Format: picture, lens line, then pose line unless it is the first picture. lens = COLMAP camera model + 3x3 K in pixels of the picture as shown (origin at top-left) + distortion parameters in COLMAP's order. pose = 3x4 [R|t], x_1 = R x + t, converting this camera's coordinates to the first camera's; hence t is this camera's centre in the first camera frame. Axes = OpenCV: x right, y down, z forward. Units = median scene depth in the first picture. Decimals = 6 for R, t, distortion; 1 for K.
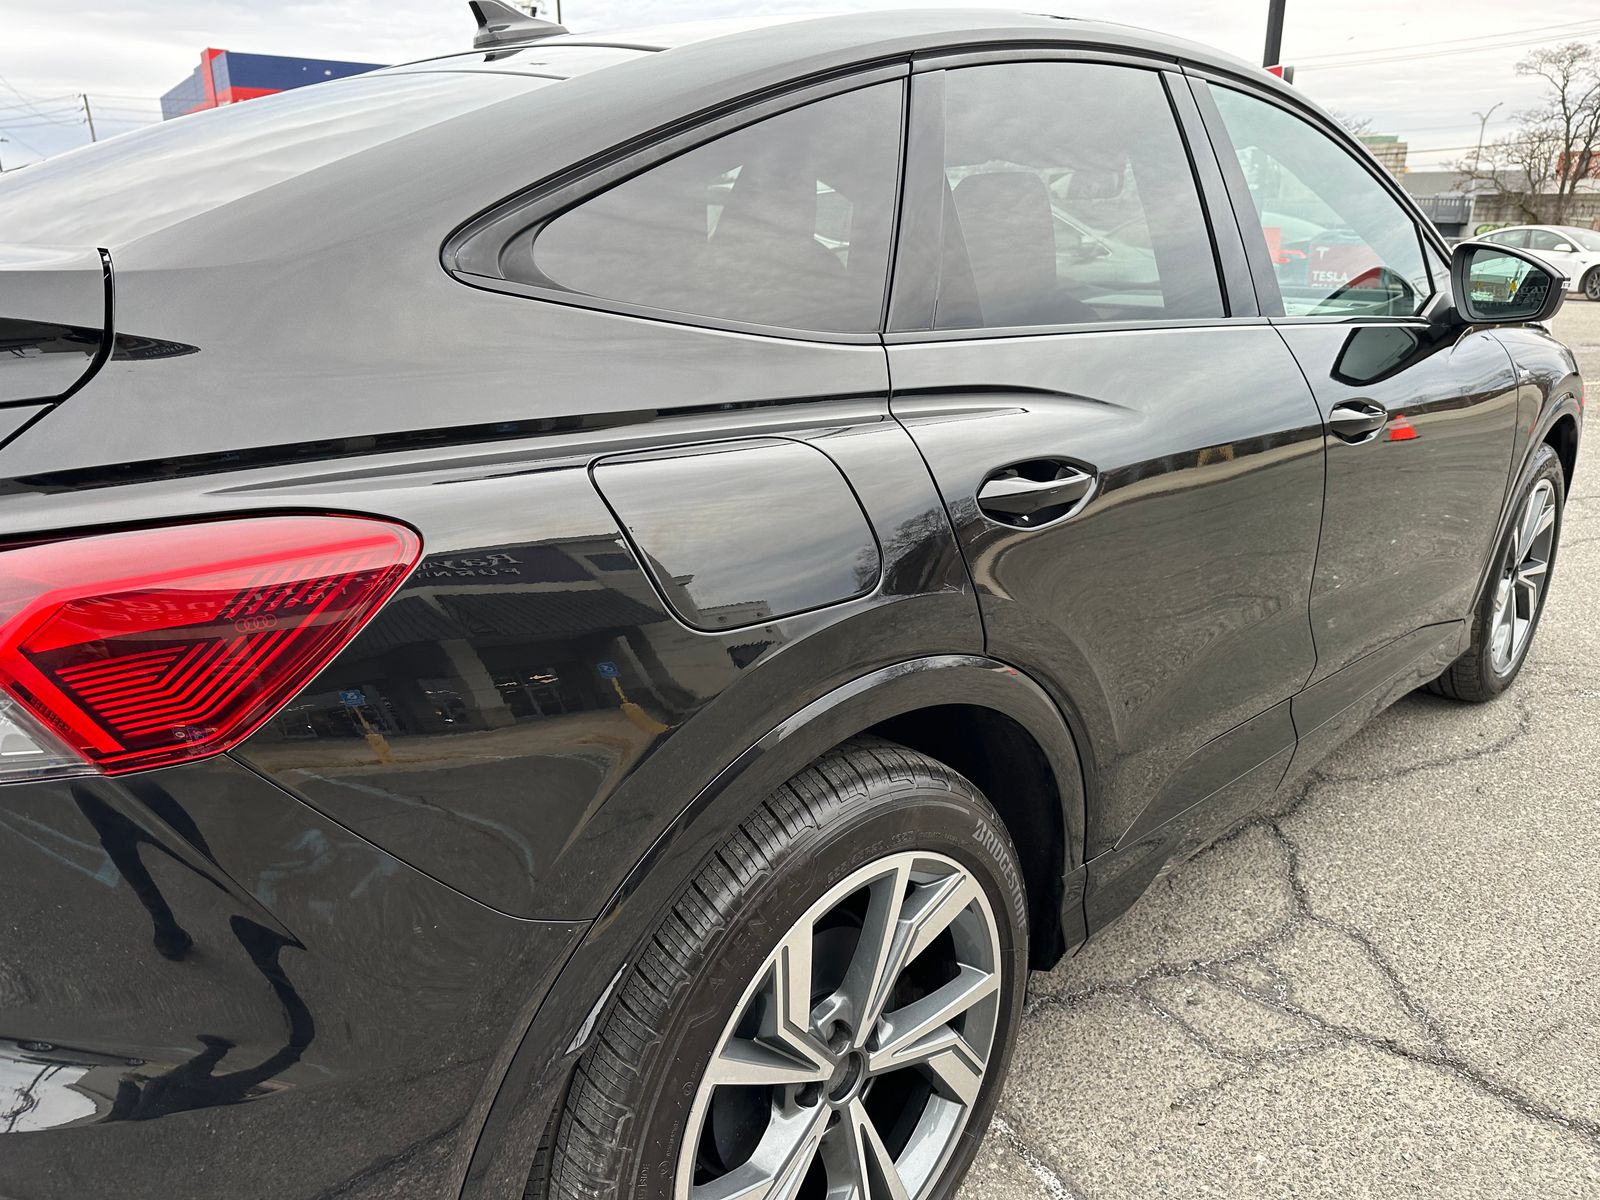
lens RADIAL K [[1130.2, 0, 801.1], [0, 1130.2, 603.4], [0, 0, 1]] dist [0.010129, -0.017857]
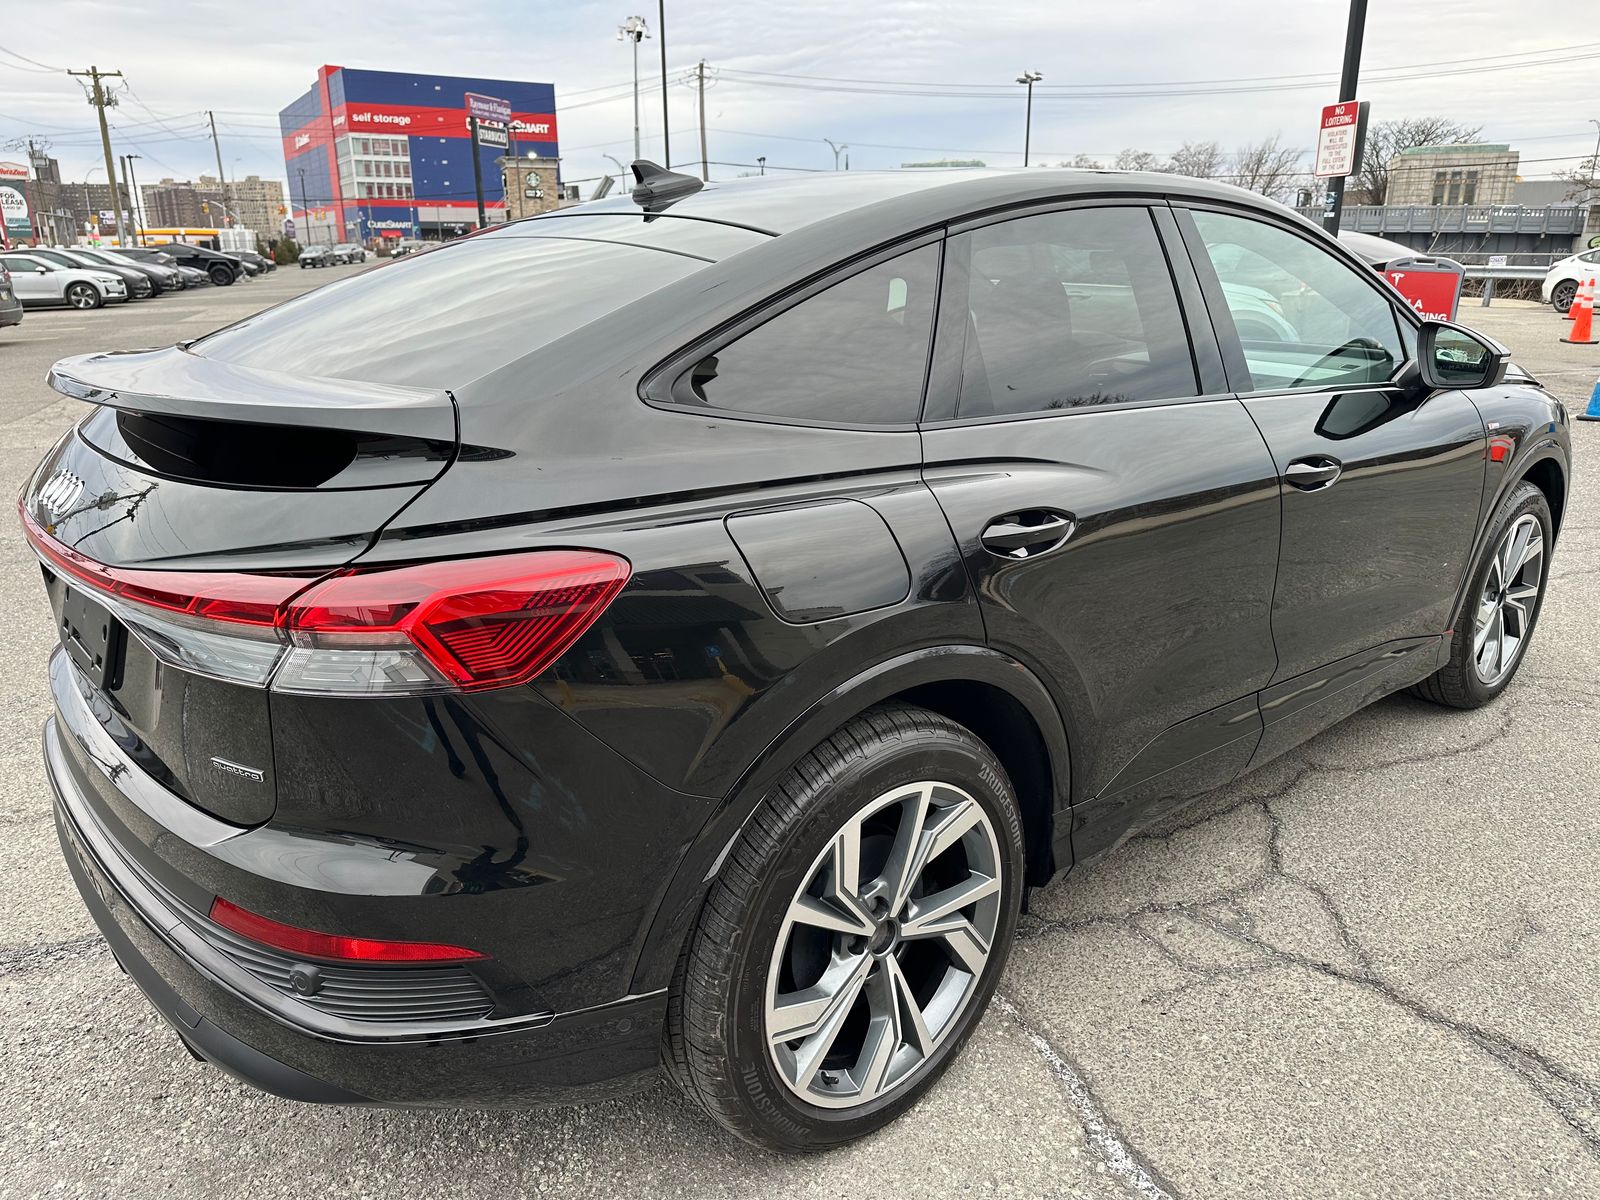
lens RADIAL K [[1130.2, 0, 801.1], [0, 1130.2, 603.4], [0, 0, 1]] dist [0.010129, -0.017857]
pose [[0.996925, 0.020262, -0.075701, 0.027353], [-0.020750, 0.999769, -0.005672, 0.003200], [0.075569, 0.007226, 0.997114, -0.351662]]
